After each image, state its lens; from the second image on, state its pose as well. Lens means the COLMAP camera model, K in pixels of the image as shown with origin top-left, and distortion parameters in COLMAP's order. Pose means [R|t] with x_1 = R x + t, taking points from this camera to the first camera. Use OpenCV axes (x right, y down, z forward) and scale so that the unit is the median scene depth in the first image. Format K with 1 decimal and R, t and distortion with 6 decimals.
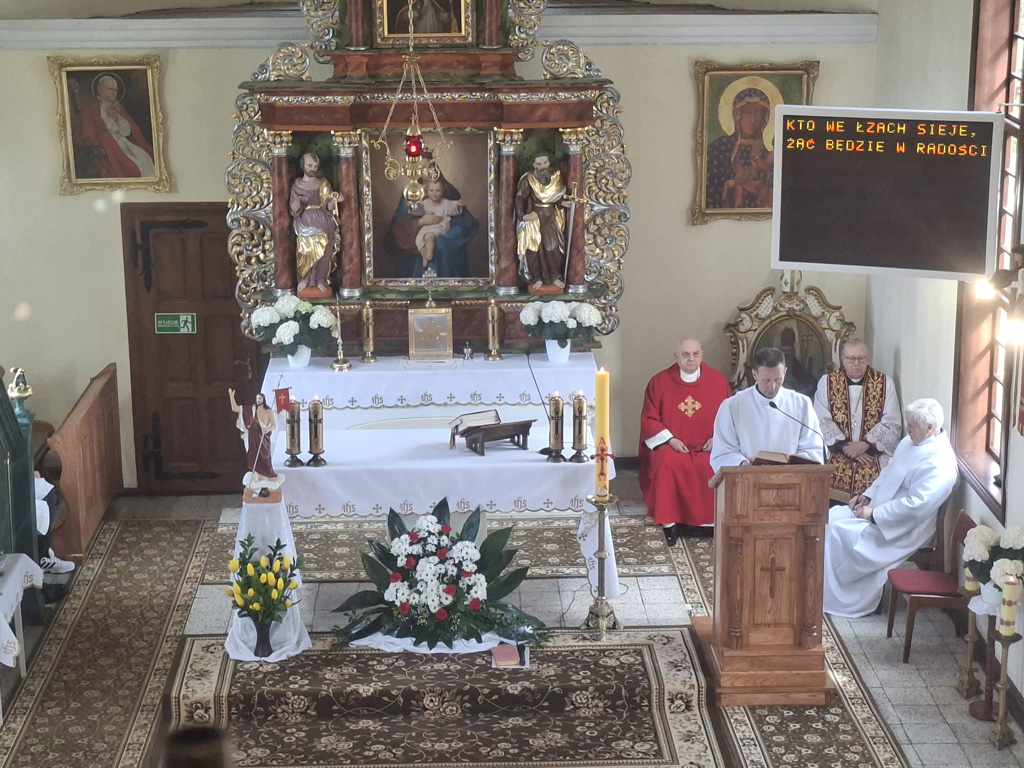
lens RADIAL K [[2136.6, 0, 516.6], [0, 2136.6, 377.5], [0, 0, 1]] dist [0.149622, 0.000000]
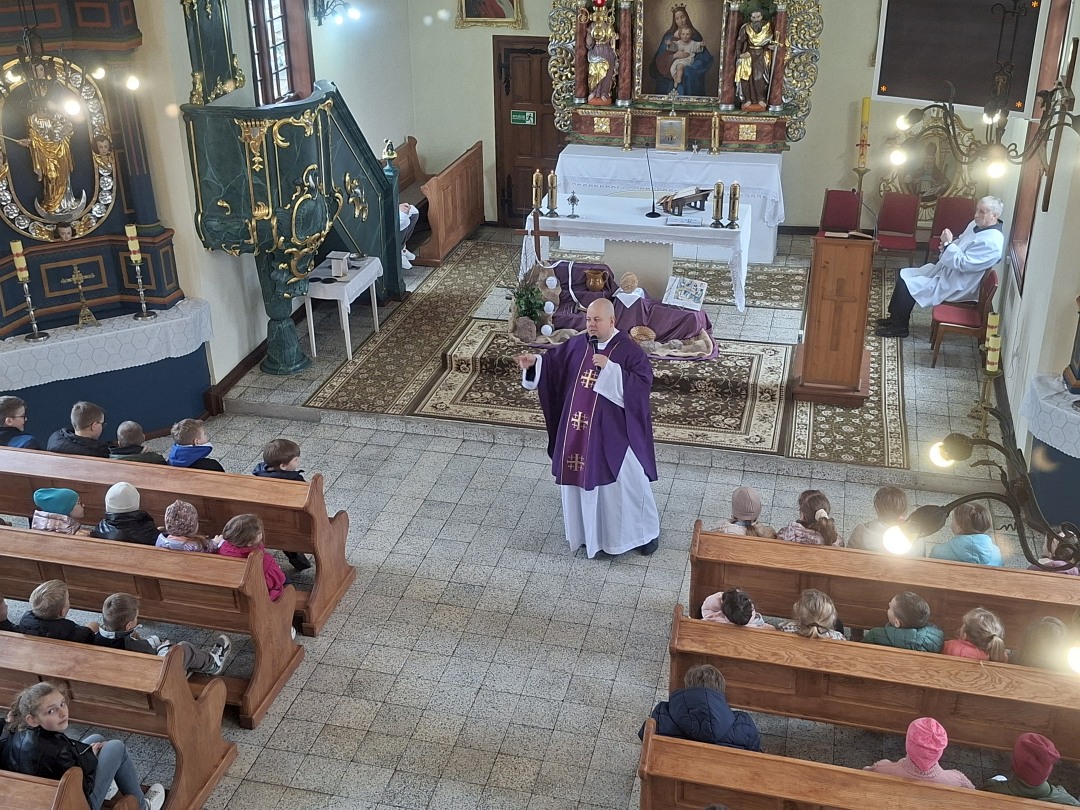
lens RADIAL K [[1279.6, 0, 522.0], [0, 1279.6, 411.2], [0, 0, 1]] dist [0.102056, 0.000000]
pose [[0.958571, 0.119648, -0.258506, 0.117759], [-0.066808, 0.976627, 0.204293, -0.008093], [0.276908, -0.178559, 0.944160, 0.080575]]
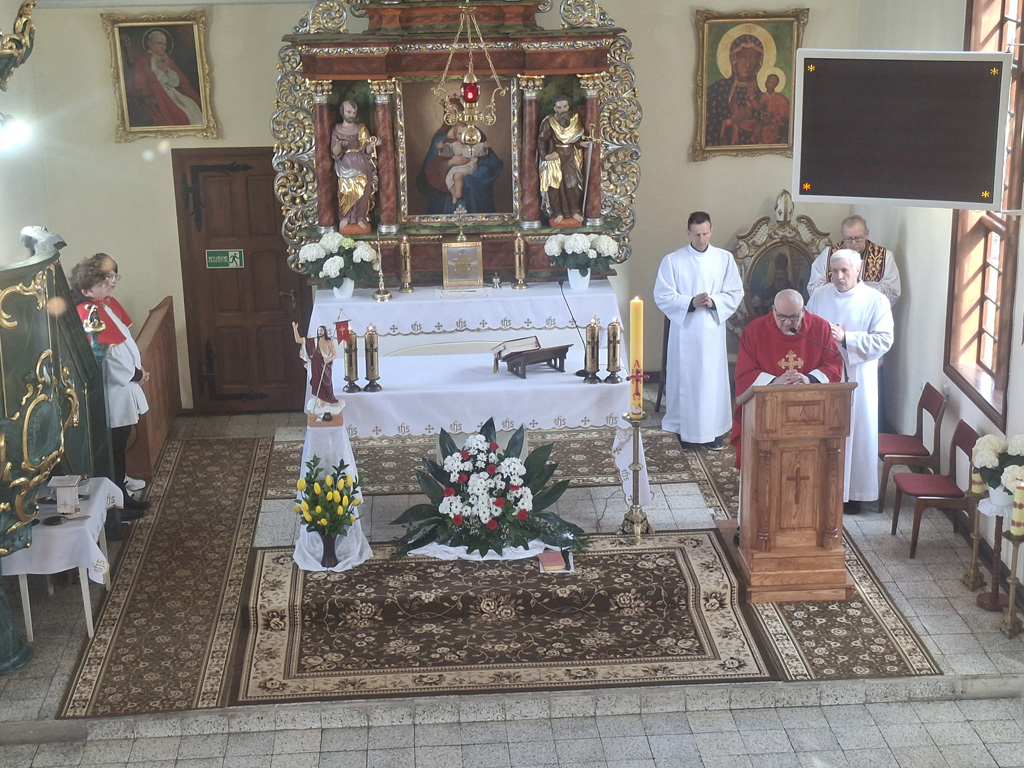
lens RADIAL K [[1811.5, 0, 531.2], [0, 1811.5, 389.2], [0, 0, 1]] dist [0.147912, 0.000000]
pose [[0.999284, -0.019836, 0.032226, -0.036547], [0.018053, 0.998340, 0.054701, -0.007296], [-0.033258, -0.054080, 0.997983, 0.066470]]
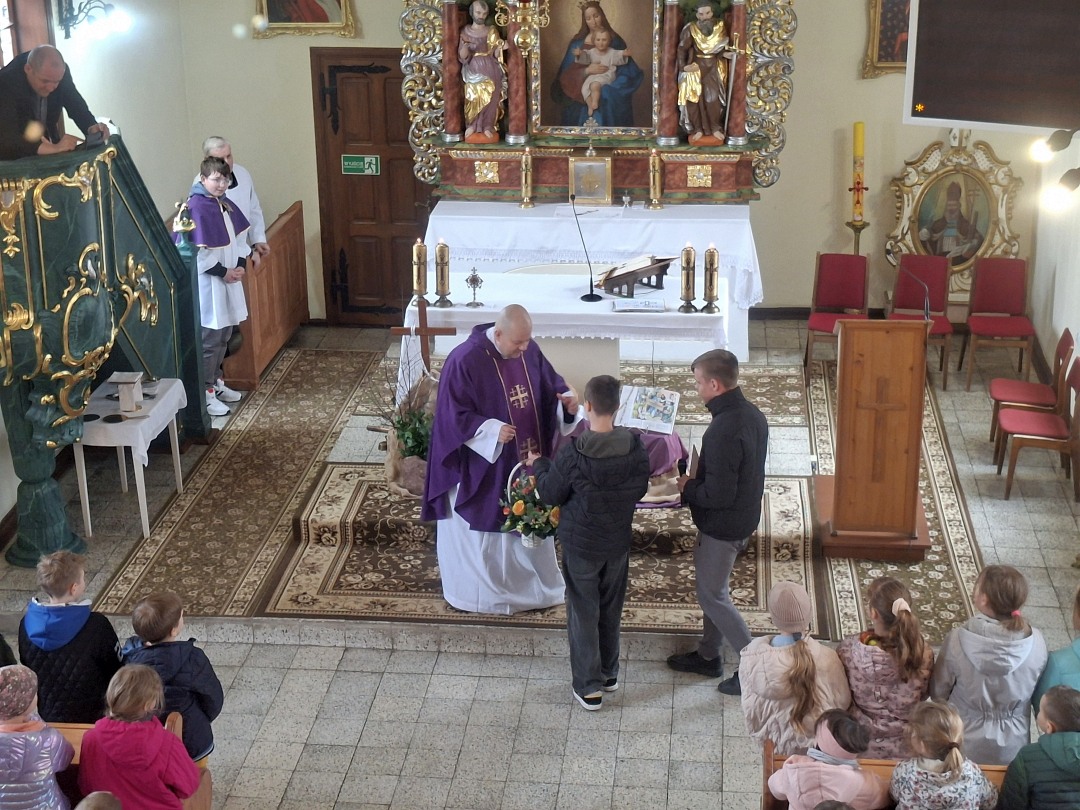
lens RADIAL K [[1937.9, 0, 526.4], [0, 1937.9, 420.2], [0, 0, 1]] dist [0.153397, 0.000000]
pose [[0.989633, 0.044769, -0.136465, 0.062711], [-0.030426, 0.993961, 0.105430, -0.003982], [0.140361, -0.100185, 0.985019, 0.061170]]
